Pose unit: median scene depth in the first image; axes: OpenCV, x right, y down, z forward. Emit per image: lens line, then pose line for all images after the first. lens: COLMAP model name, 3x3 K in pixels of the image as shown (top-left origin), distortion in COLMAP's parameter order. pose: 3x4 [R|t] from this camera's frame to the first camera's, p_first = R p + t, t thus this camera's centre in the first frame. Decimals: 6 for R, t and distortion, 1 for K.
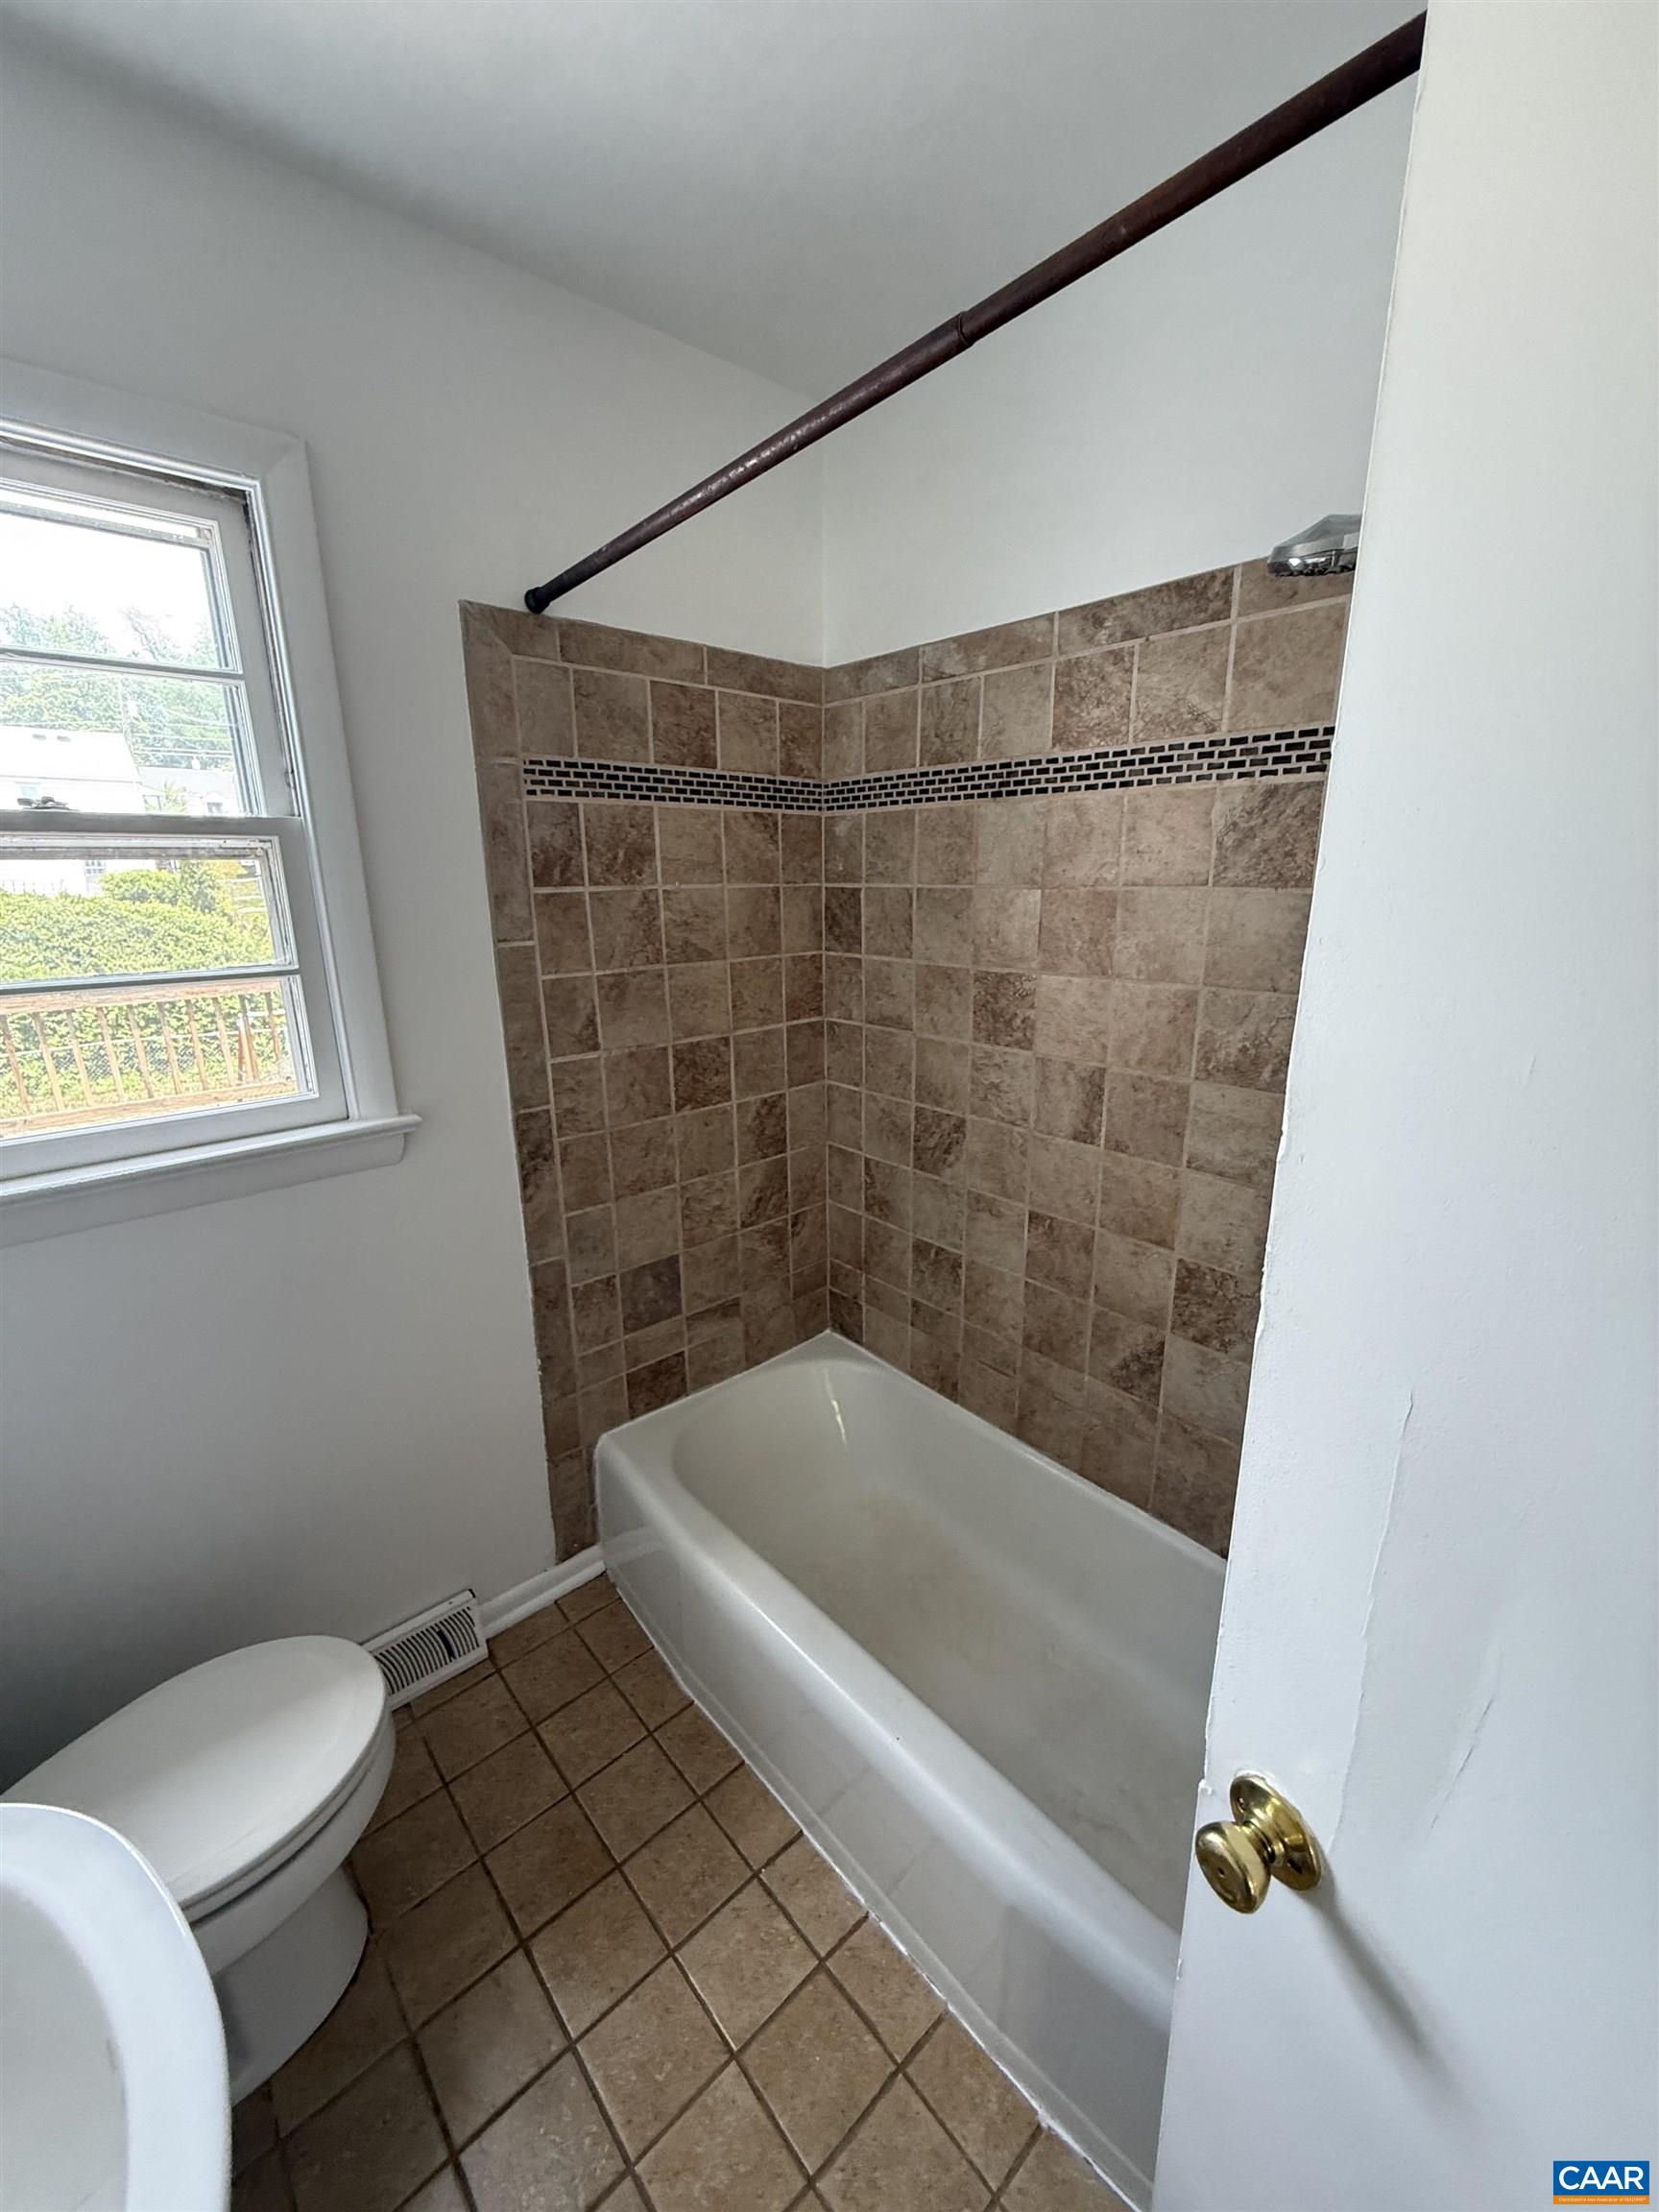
lens RADIAL K [[887.1, 0, 837.8], [0, 887.1, 1102.0], [0, 0, 1]] dist [-0.000717, 0.000503]
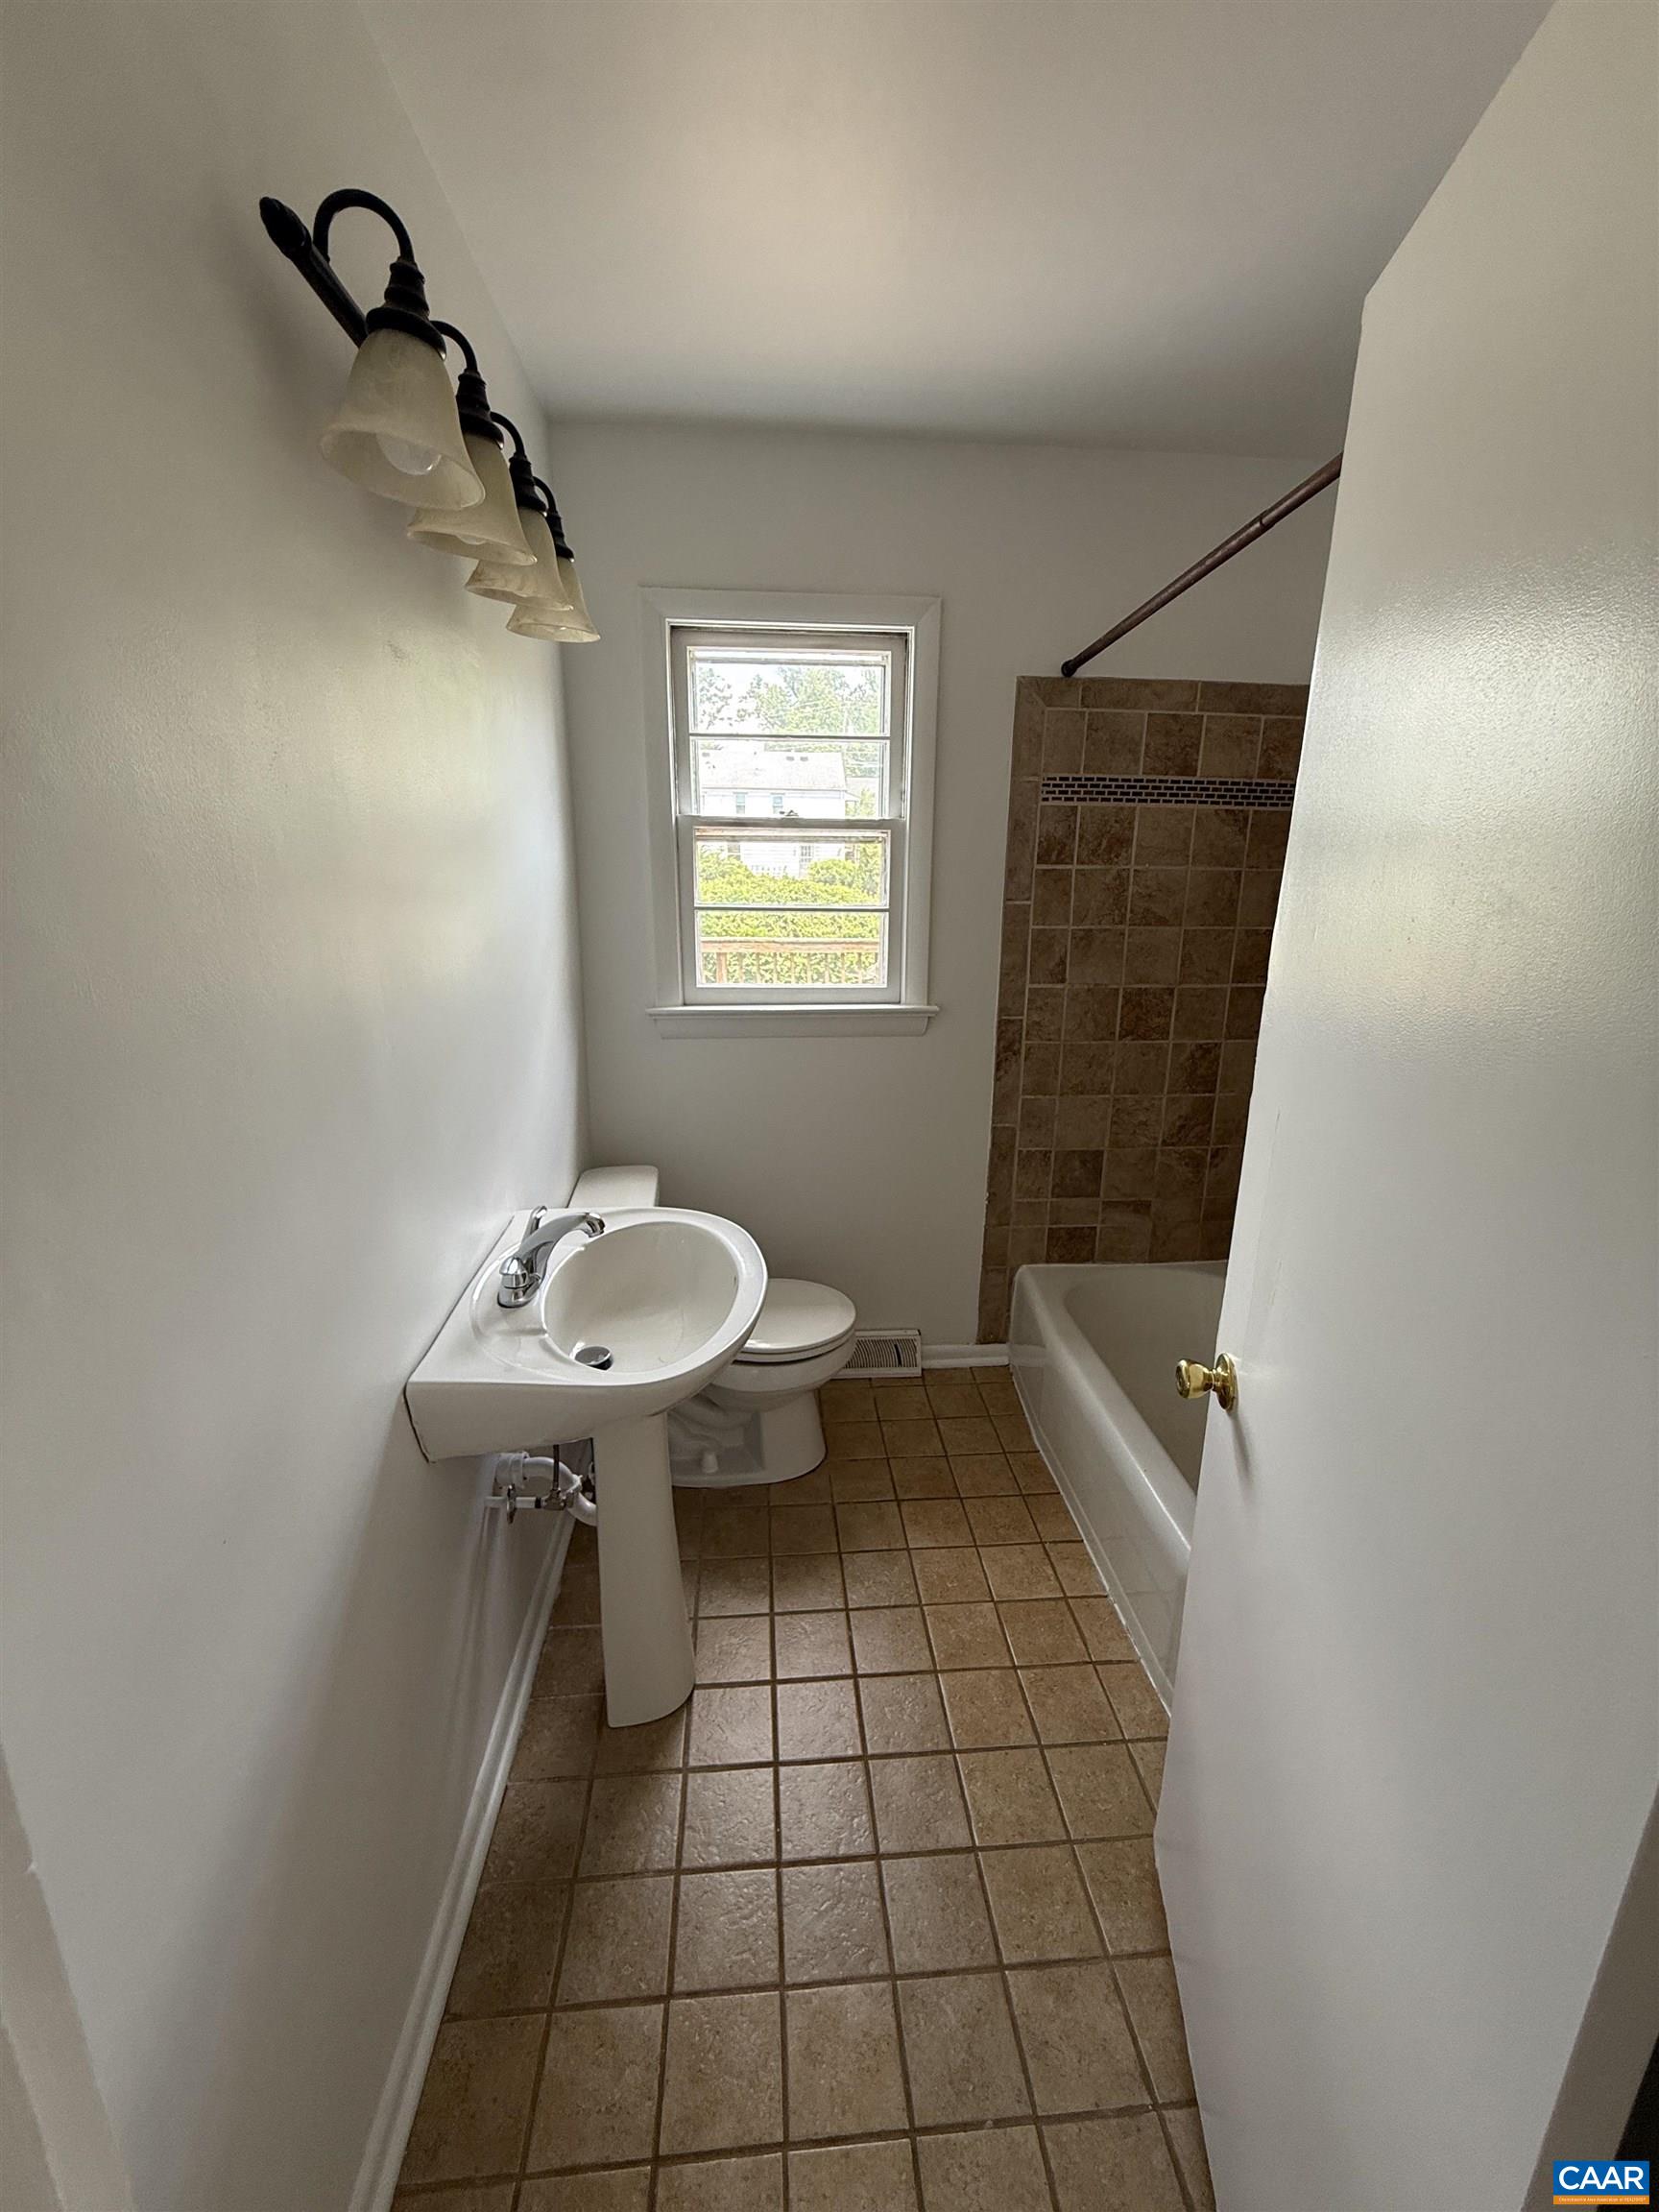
lens RADIAL K [[887.1, 0, 842.3], [0, 887.1, 1092.7], [0, 0, 1]] dist [-0.000717, 0.000503]
pose [[0.801843, 0.168350, -0.573329, 0.274384], [-0.168679, 0.984240, 0.053099, 0.094574], [0.573232, 0.054132, 0.817603, -0.323549]]
